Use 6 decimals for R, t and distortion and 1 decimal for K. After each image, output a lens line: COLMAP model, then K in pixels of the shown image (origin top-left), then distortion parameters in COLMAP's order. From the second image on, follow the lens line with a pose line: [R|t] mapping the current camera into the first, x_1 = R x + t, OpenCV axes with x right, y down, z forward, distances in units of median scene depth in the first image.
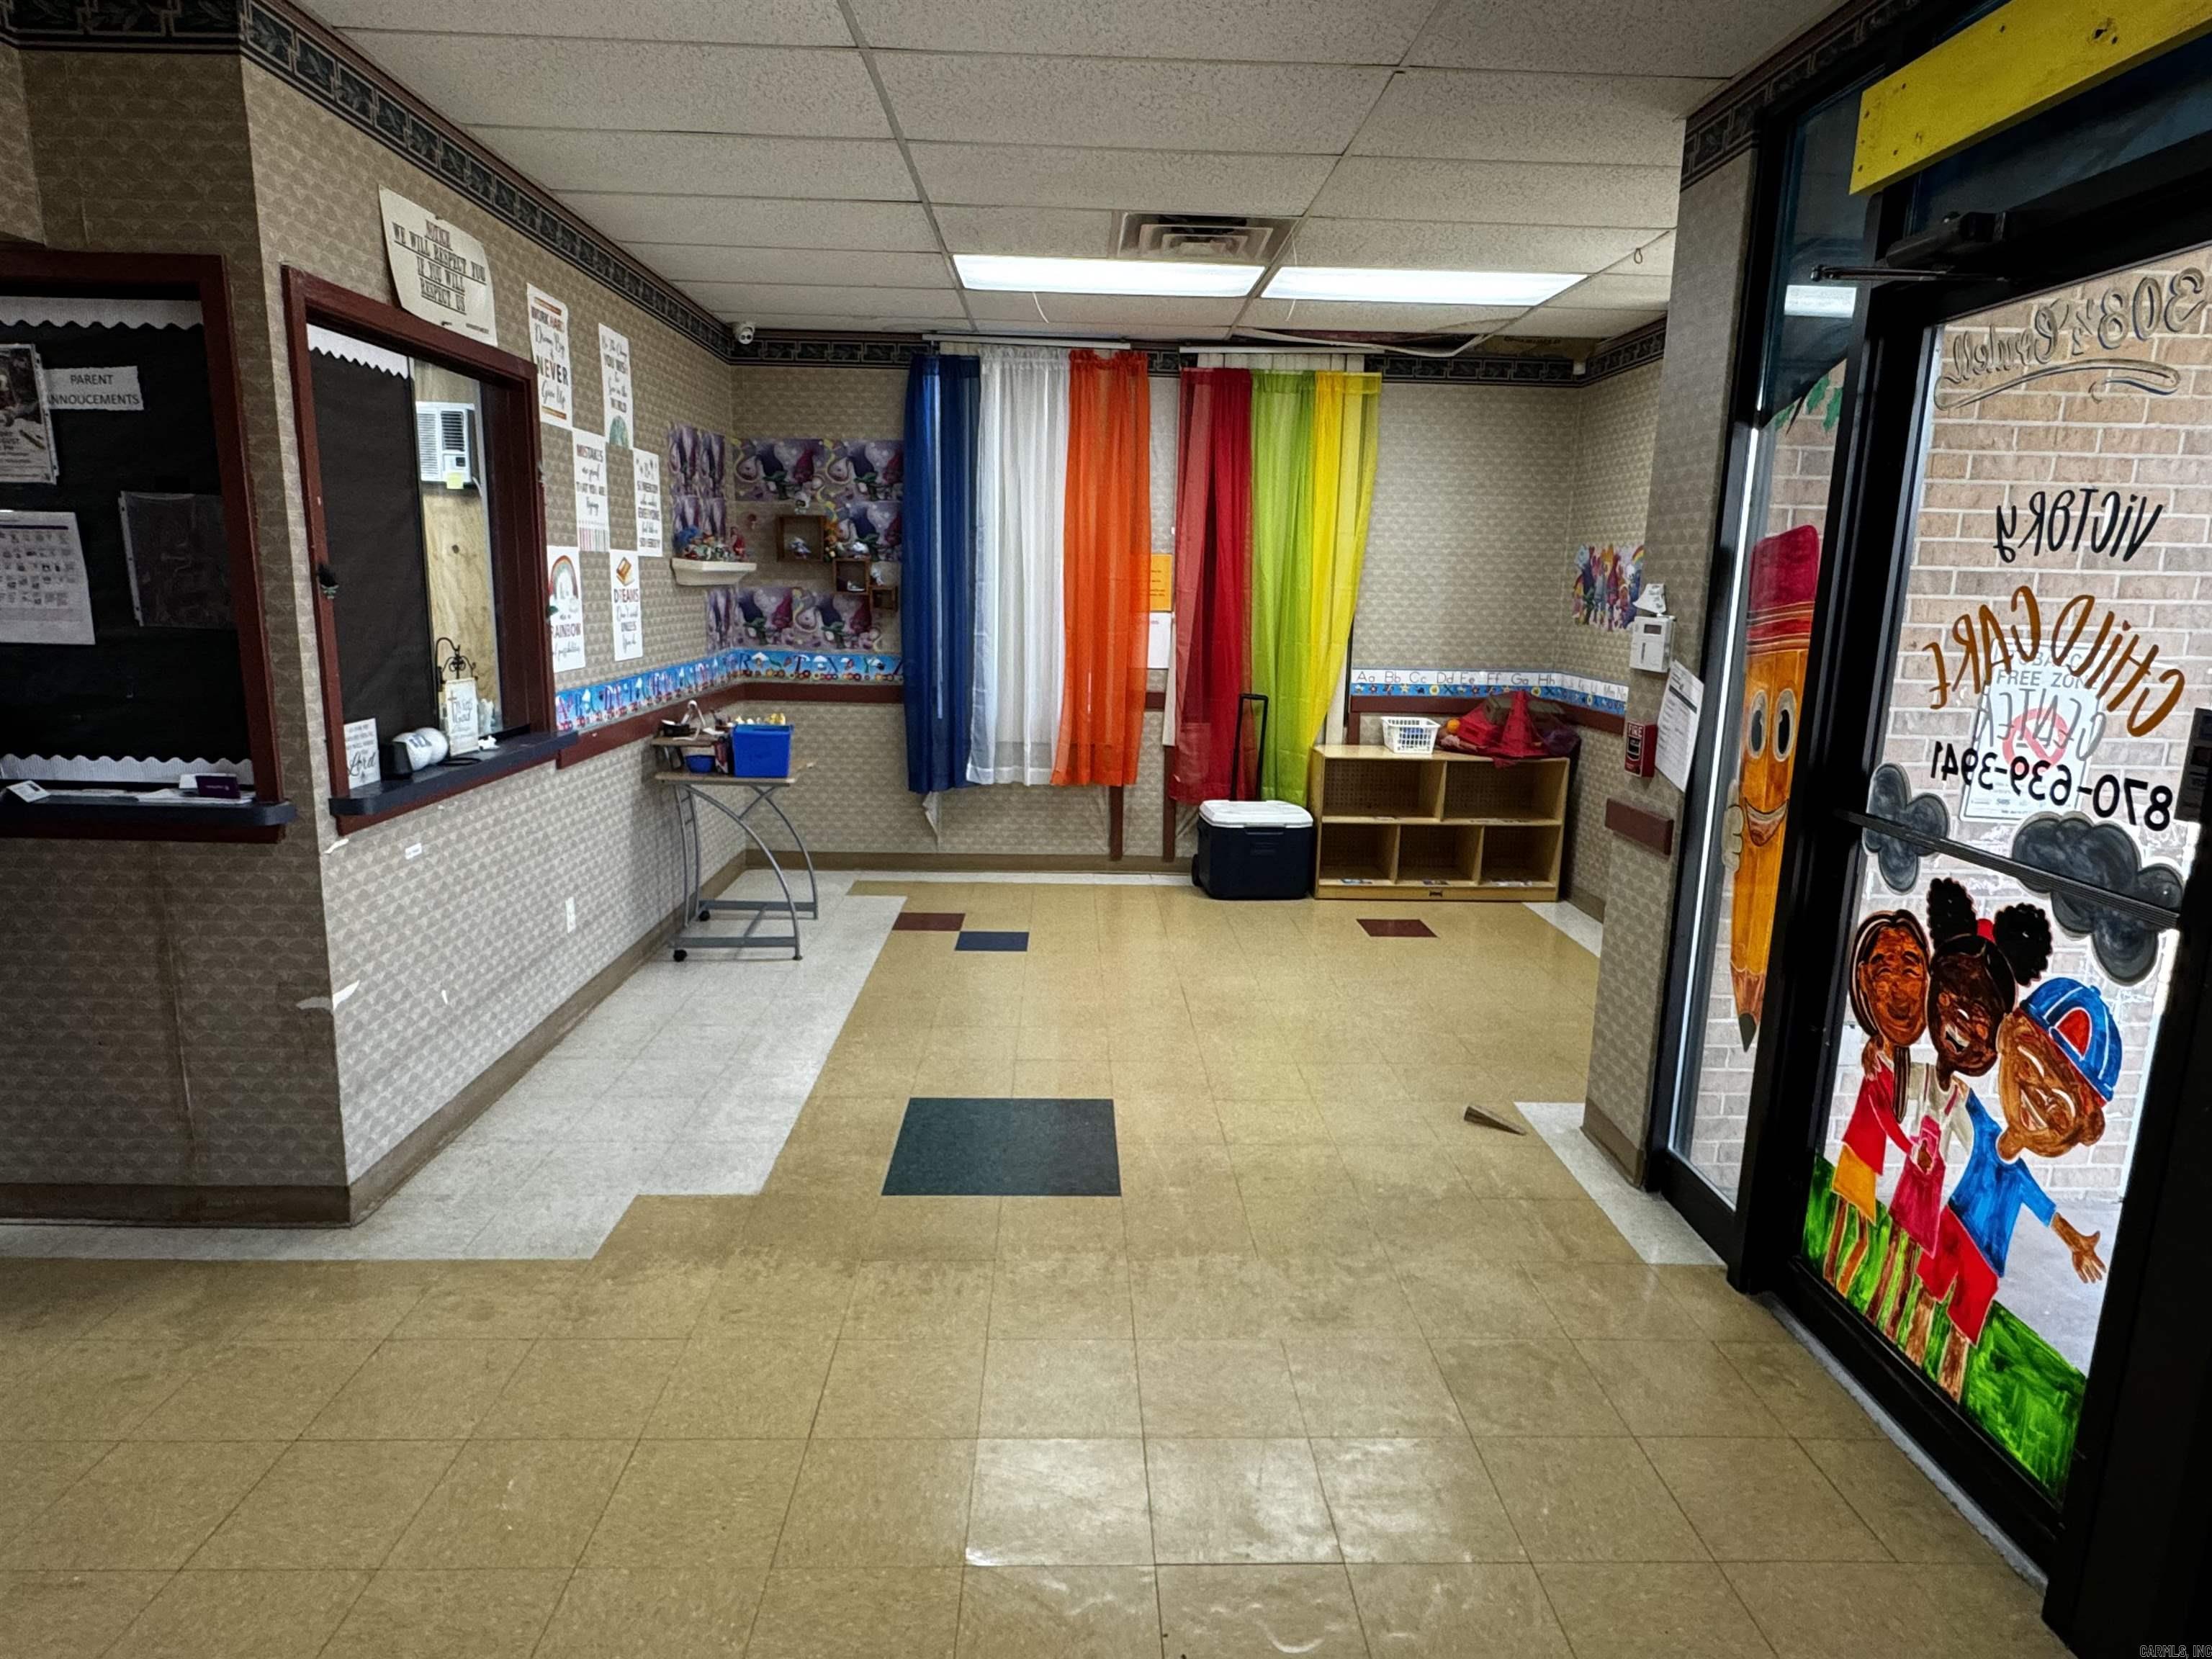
lens RADIAL K [[1277.4, 0, 1111.4], [0, 1277.4, 832.2], [0, 0, 1]] dist [0.000037, -0.000340]
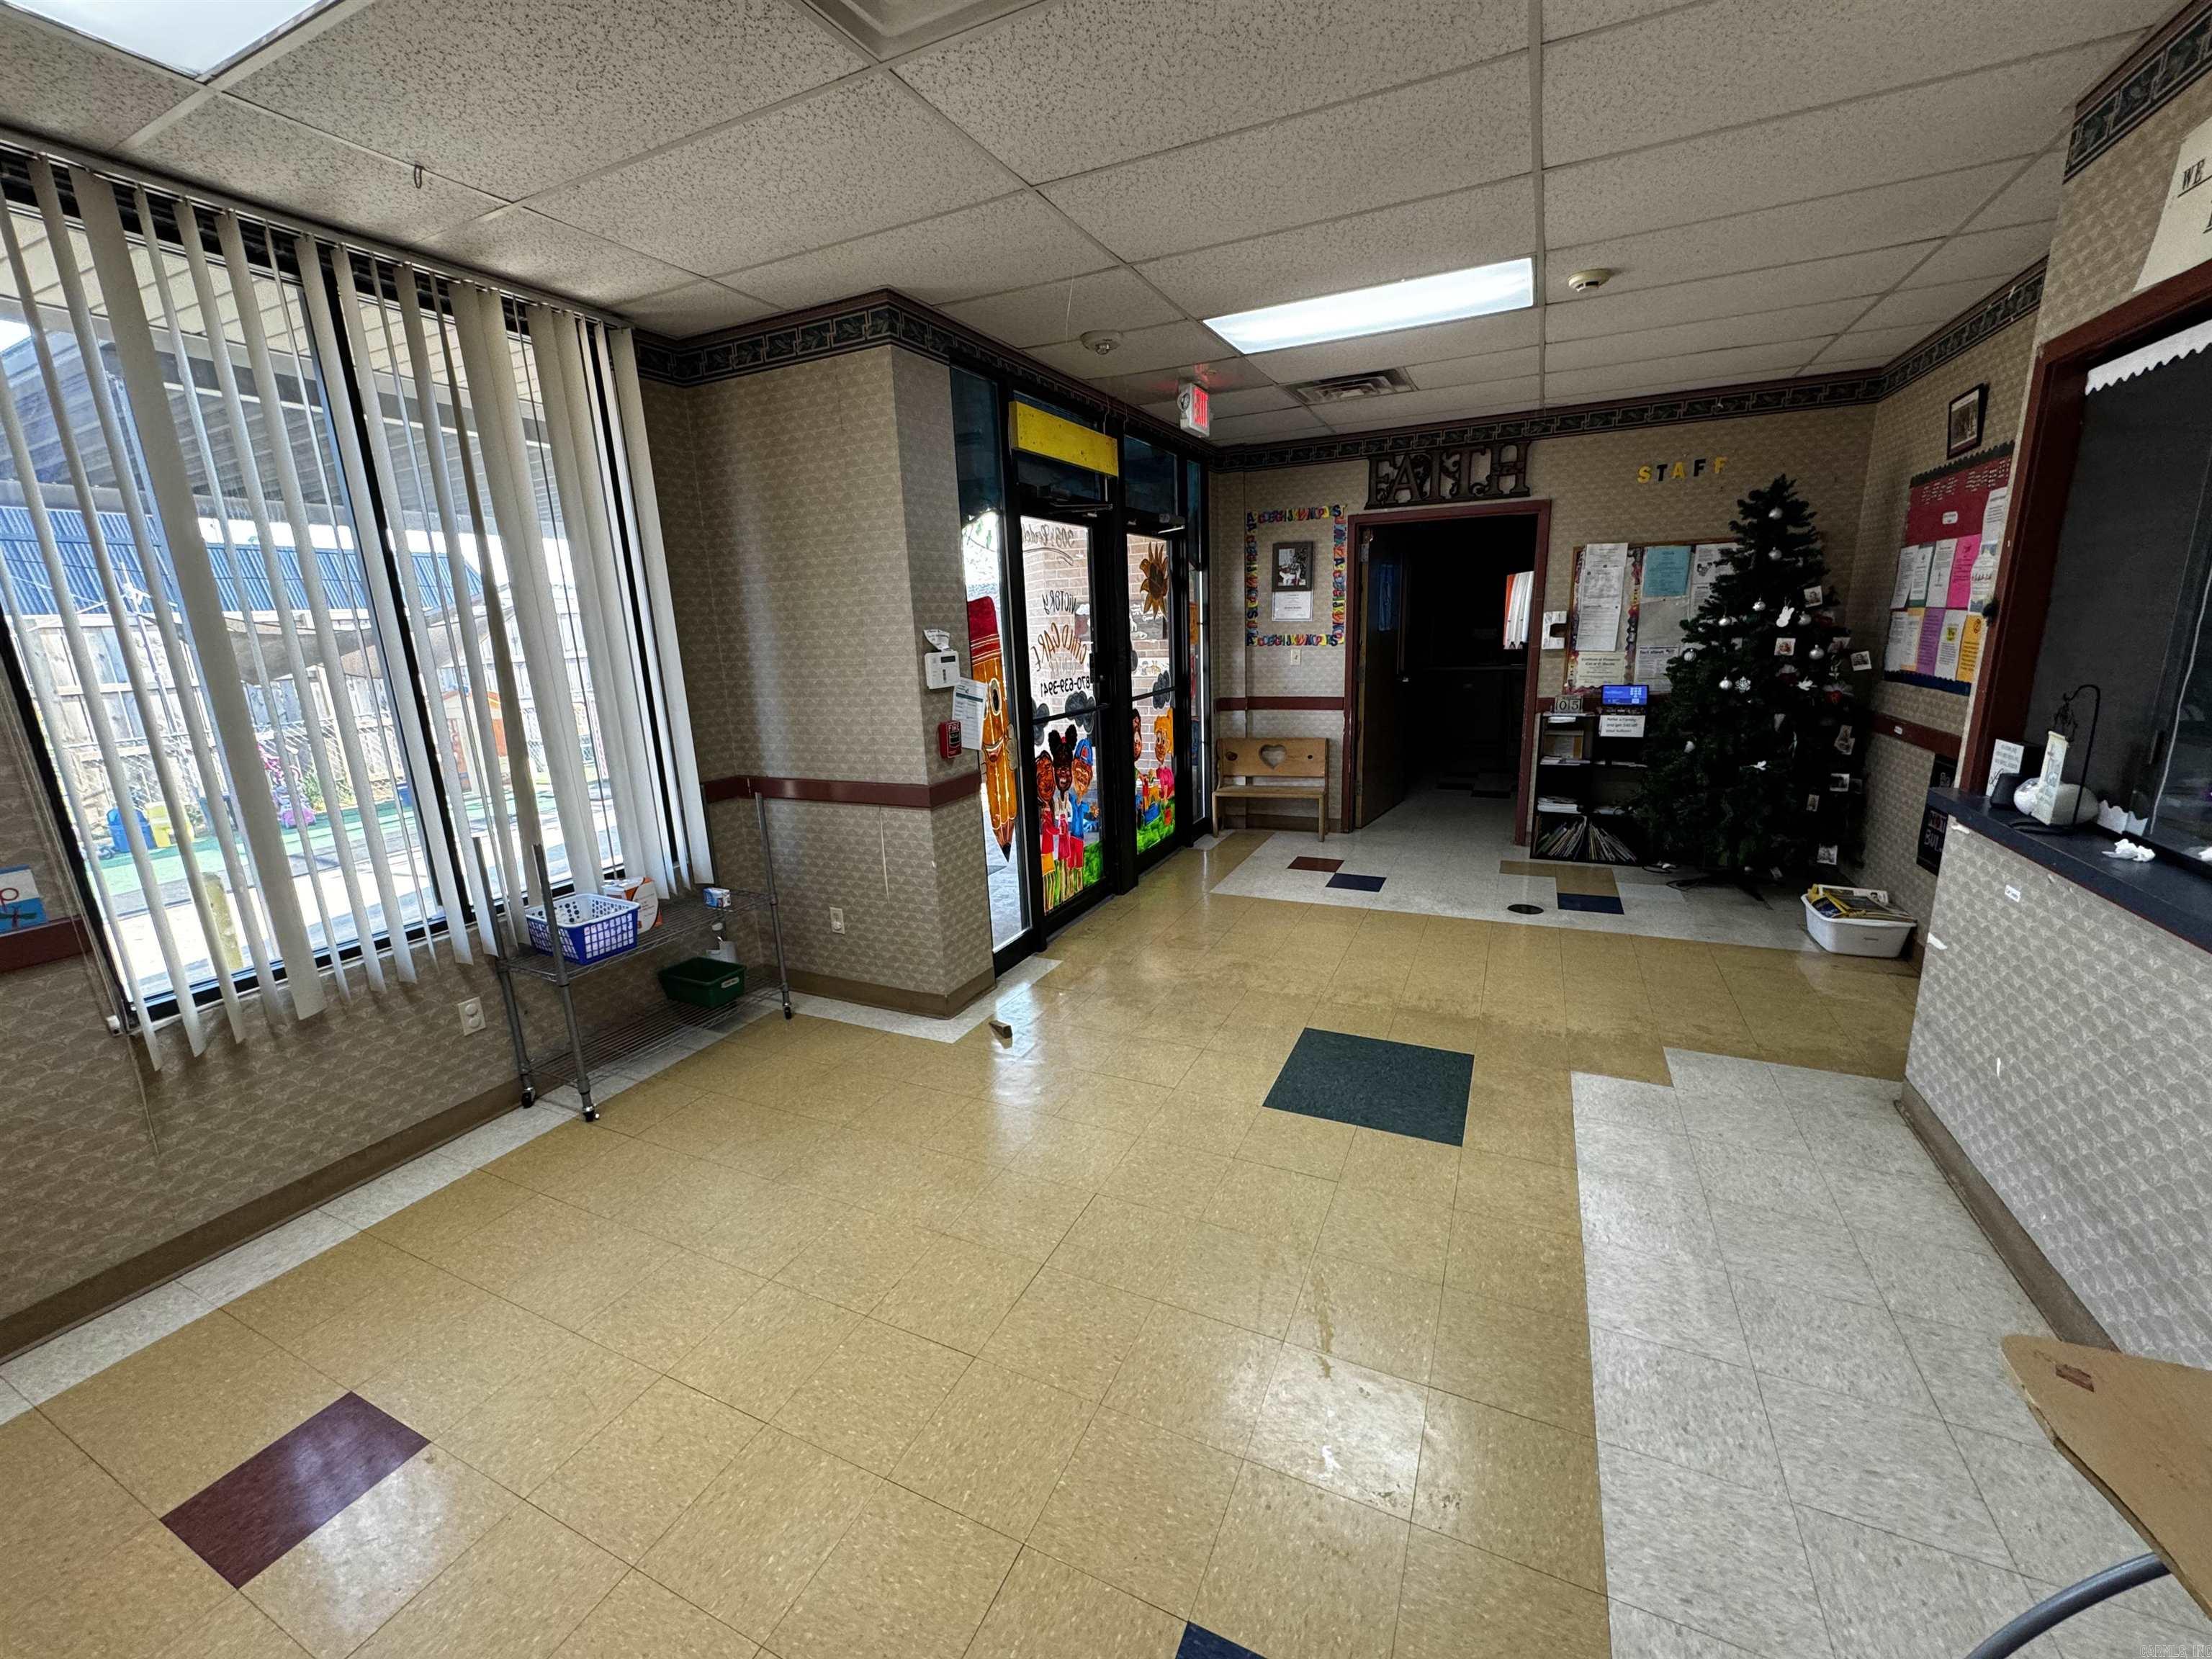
lens RADIAL K [[881.7, 0, 1116.5], [0, 881.7, 826.5], [0, 0, 1]] dist [0.000062, -0.000058]
pose [[-0.893849, -0.089268, 0.439392, -0.299769], [0.107392, 0.908830, 0.403107, -0.492318], [-0.435317, 0.407504, -0.802770, 2.386465]]
